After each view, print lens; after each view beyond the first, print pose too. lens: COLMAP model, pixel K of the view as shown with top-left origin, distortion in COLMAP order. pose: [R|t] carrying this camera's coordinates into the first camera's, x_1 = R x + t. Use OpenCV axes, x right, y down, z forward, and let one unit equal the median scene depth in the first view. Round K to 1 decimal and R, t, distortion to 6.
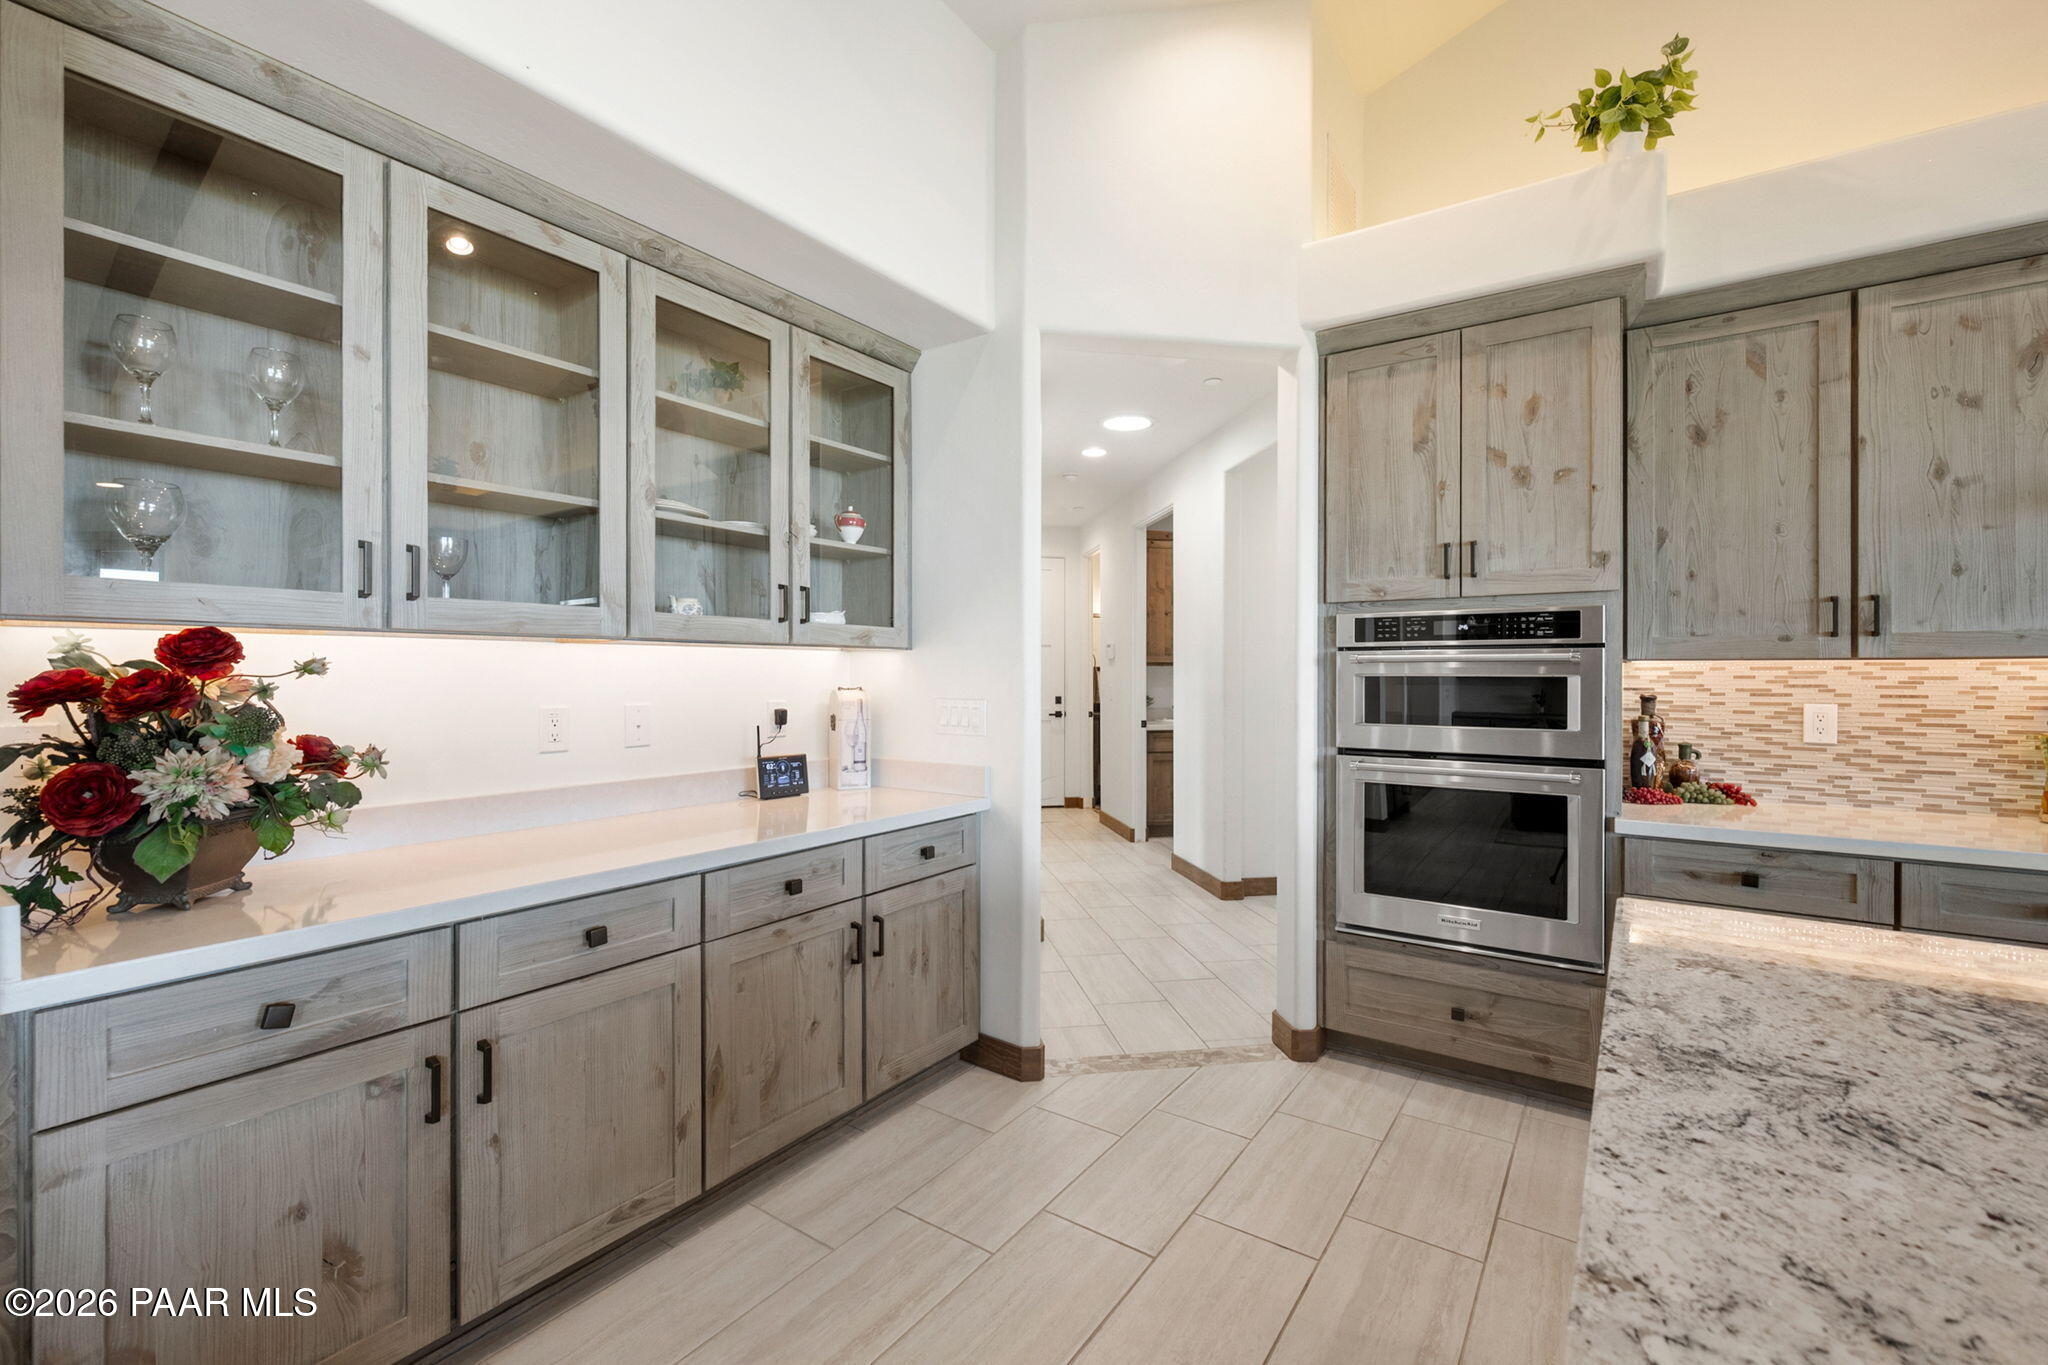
lens RADIAL K [[878.5, 0, 1023.9], [0, 878.5, 674.6], [0, 0, 1]] dist [0.000398, 0.000072]
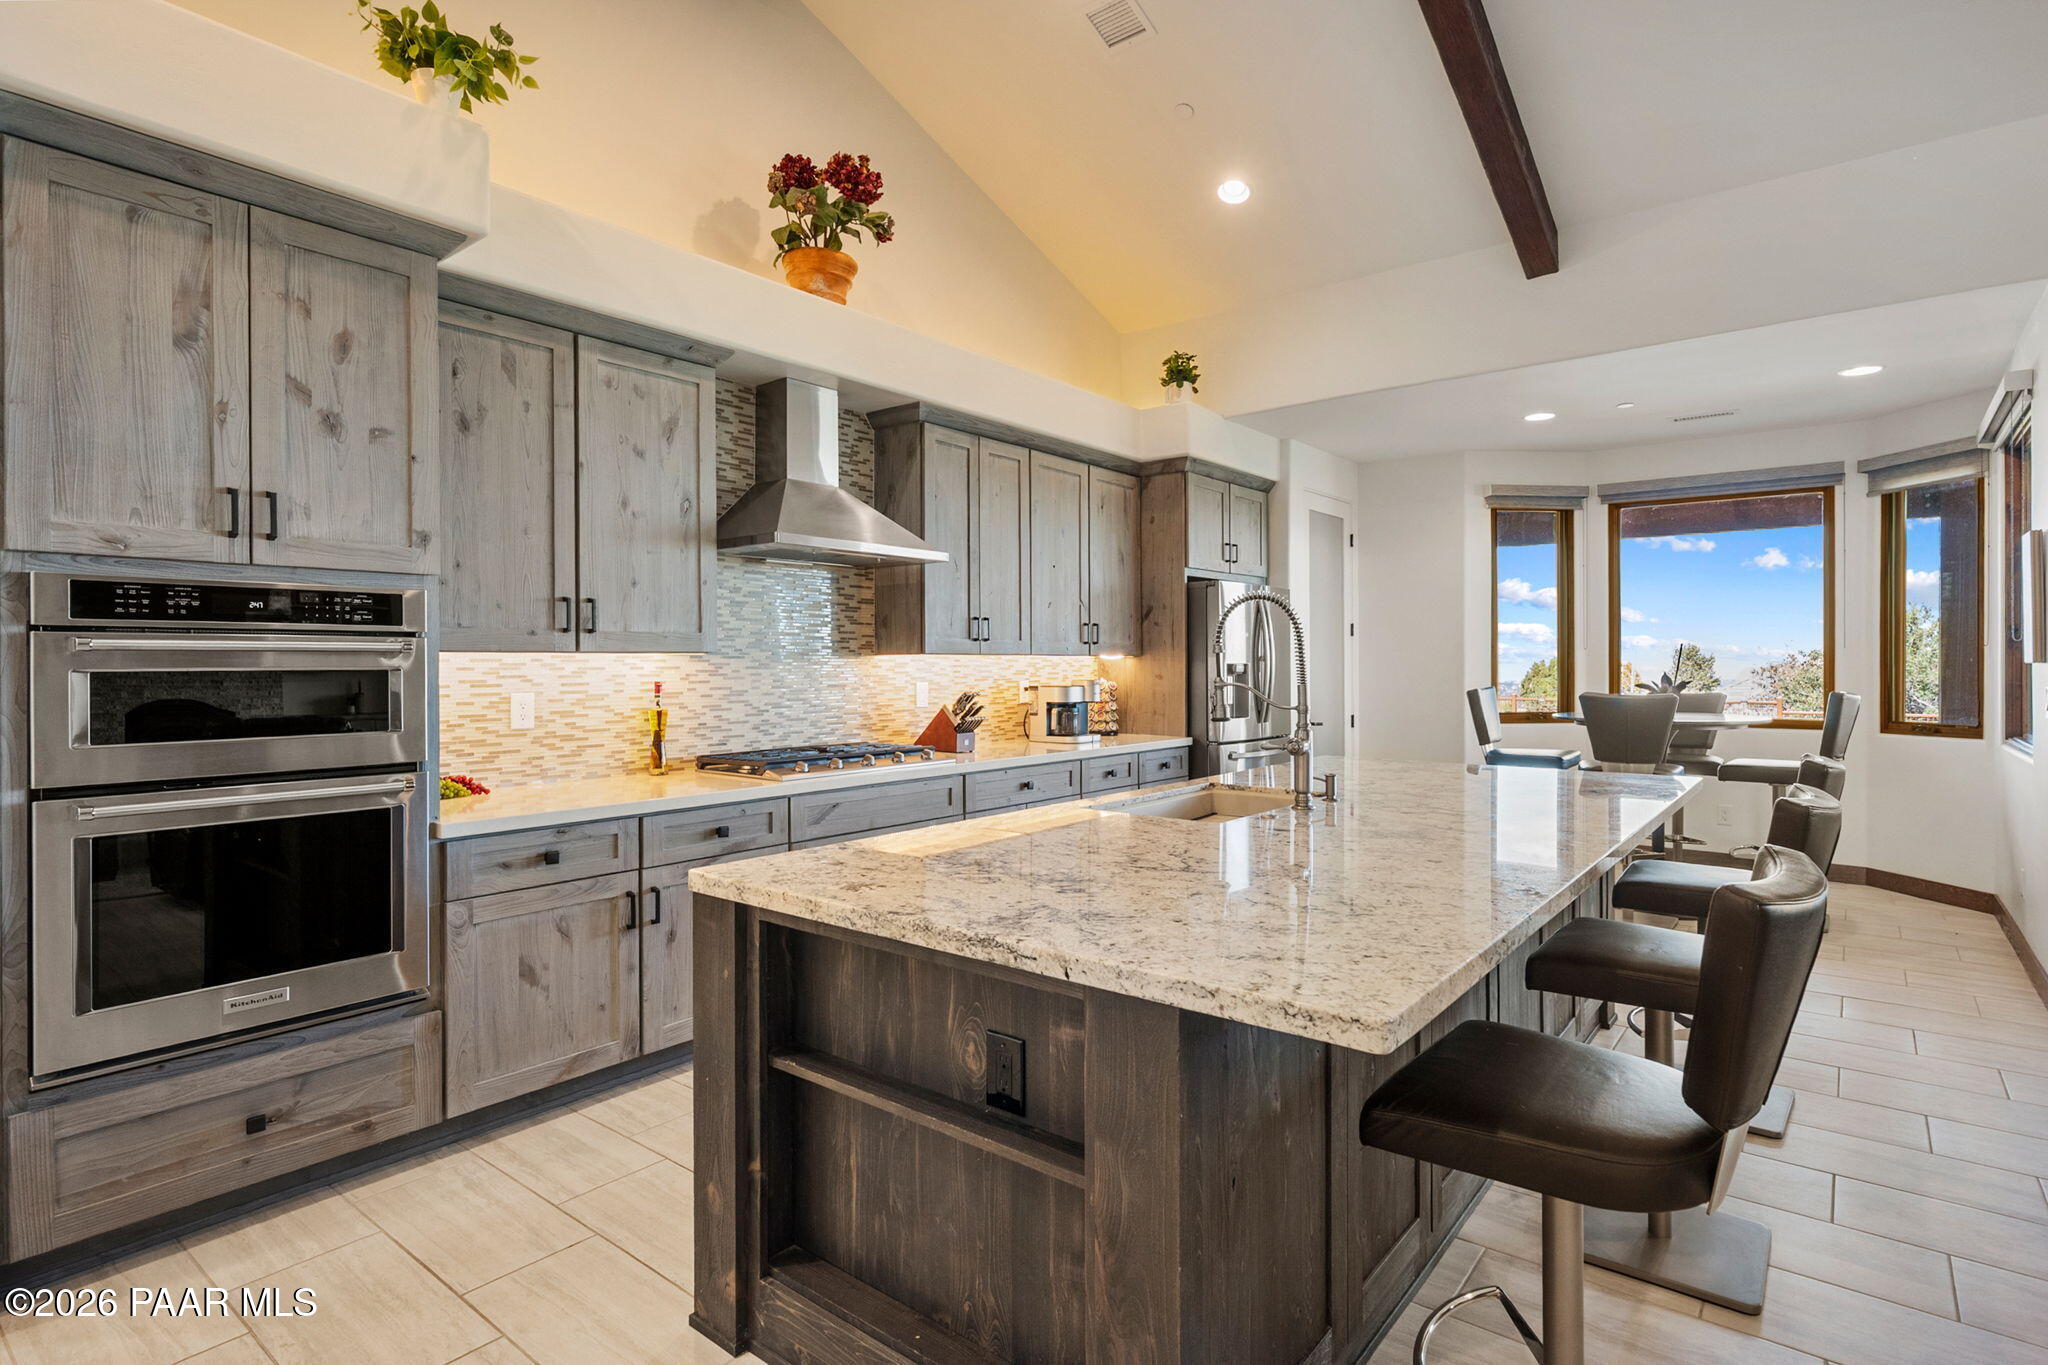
lens RADIAL K [[1030.1, 0, 1027.7], [0, 1030.1, 664.5], [0, 0, 1]] dist [-0.001025, 0.000183]
pose [[0.067043, -0.002736, 0.997746, -0.342184], [0.005938, 0.999980, 0.002343, -0.001359], [-0.997732, 0.005767, 0.067058, 0.295223]]
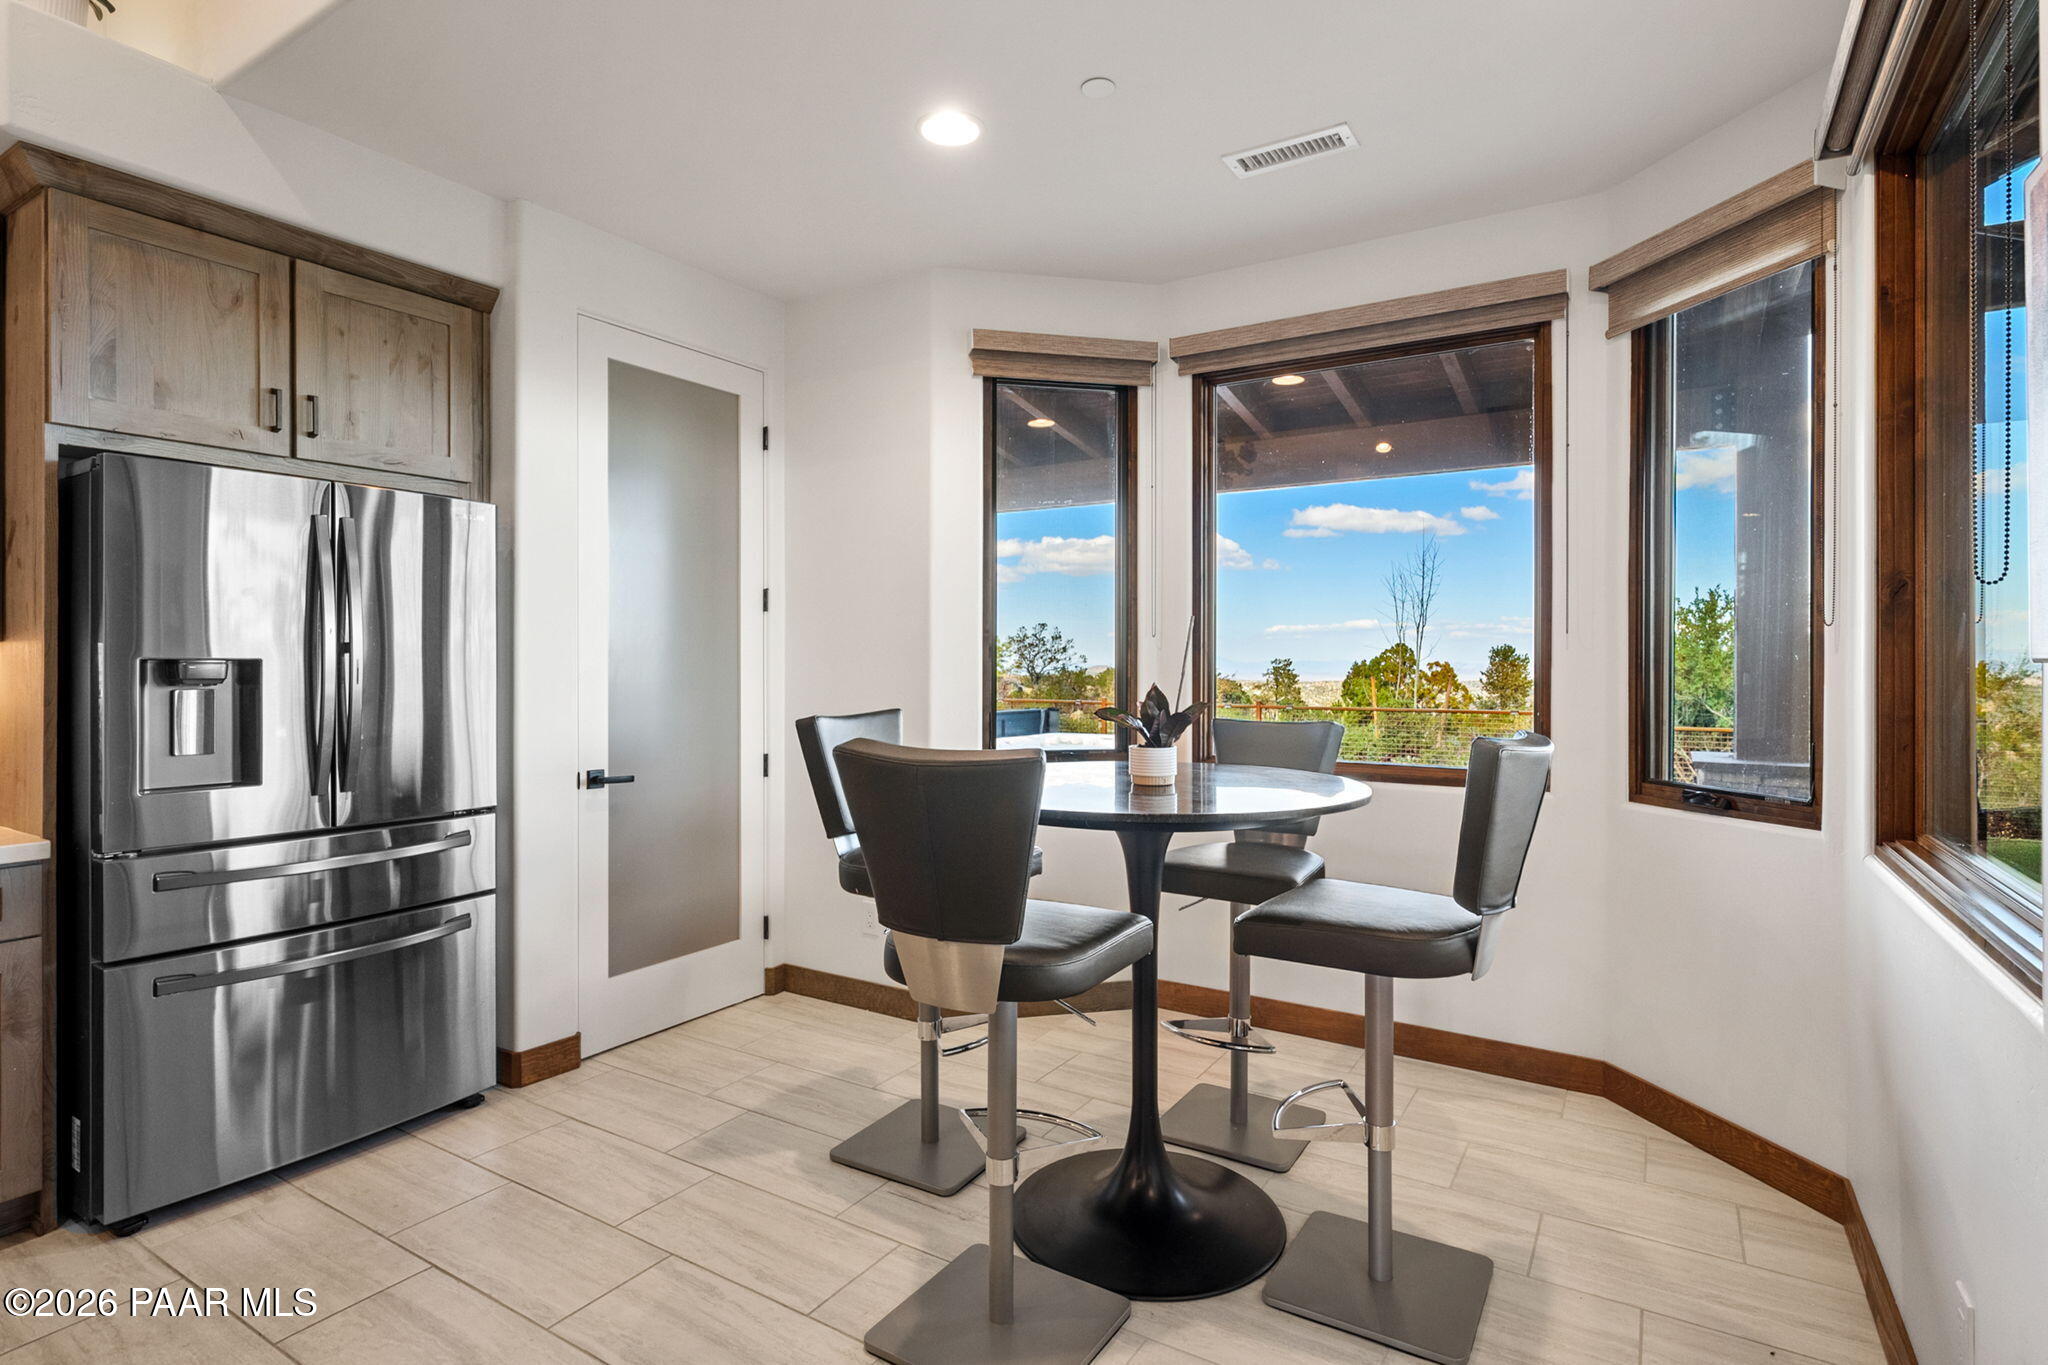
lens RADIAL K [[1025.4, 0, 1023.5], [0, 1025.4, 659.8], [0, 0, 1]] dist [0.000575, -0.000127]
pose [[-0.048346, -0.001207, 0.998830, 0.938862], [0.002554, 0.999996, 0.001332, 0.005005], [-0.998827, 0.002615, -0.048343, -0.698827]]
